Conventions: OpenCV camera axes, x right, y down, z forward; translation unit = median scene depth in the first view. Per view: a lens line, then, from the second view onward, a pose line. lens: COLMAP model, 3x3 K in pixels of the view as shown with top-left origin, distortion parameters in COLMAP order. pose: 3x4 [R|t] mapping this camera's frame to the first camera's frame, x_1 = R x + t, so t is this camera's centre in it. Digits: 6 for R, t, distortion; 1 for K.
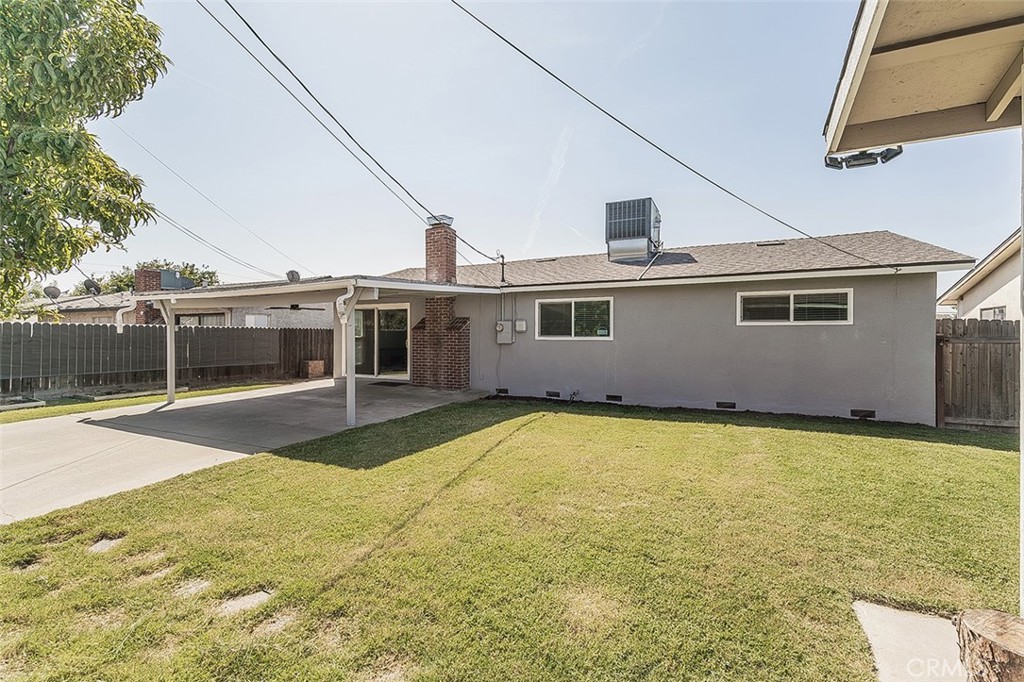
lens RADIAL K [[467.7, 0, 512.0], [0, 467.7, 341.0], [0, 0, 1]] dist [0.001570, 0.000062]
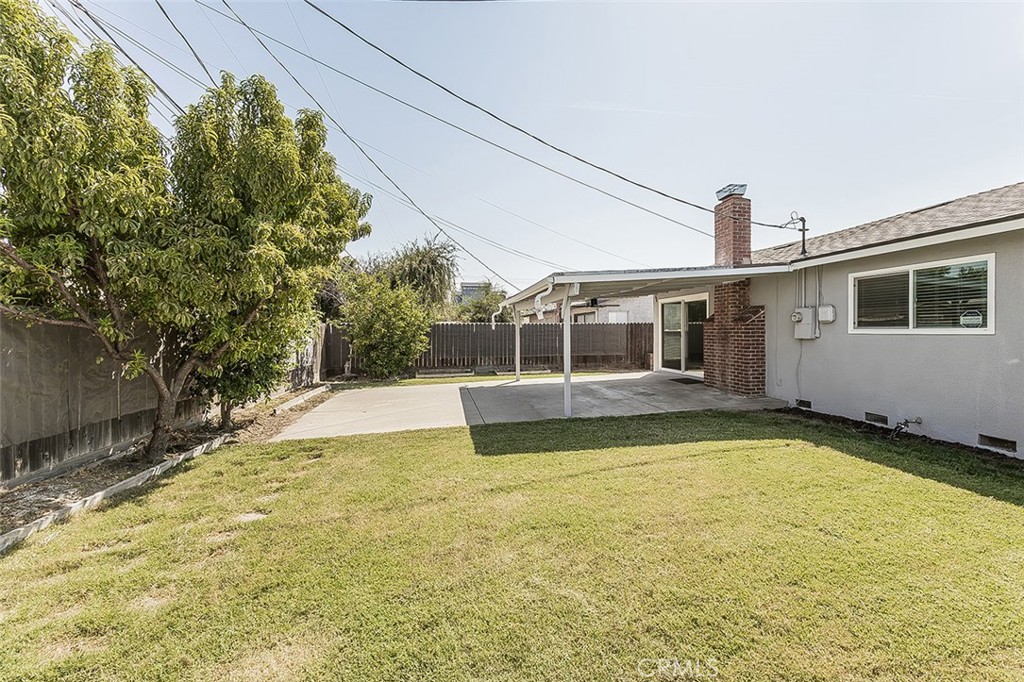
lens RADIAL K [[438.7, 0, 510.5], [0, 438.7, 333.4], [0, 0, 1]] dist [0.002639, 0.000163]
pose [[0.585095, -0.002201, -0.810962, 0.269447], [0.002318, 0.999997, -0.001041, -0.003222], [0.810962, -0.001270, 0.585098, 0.226924]]
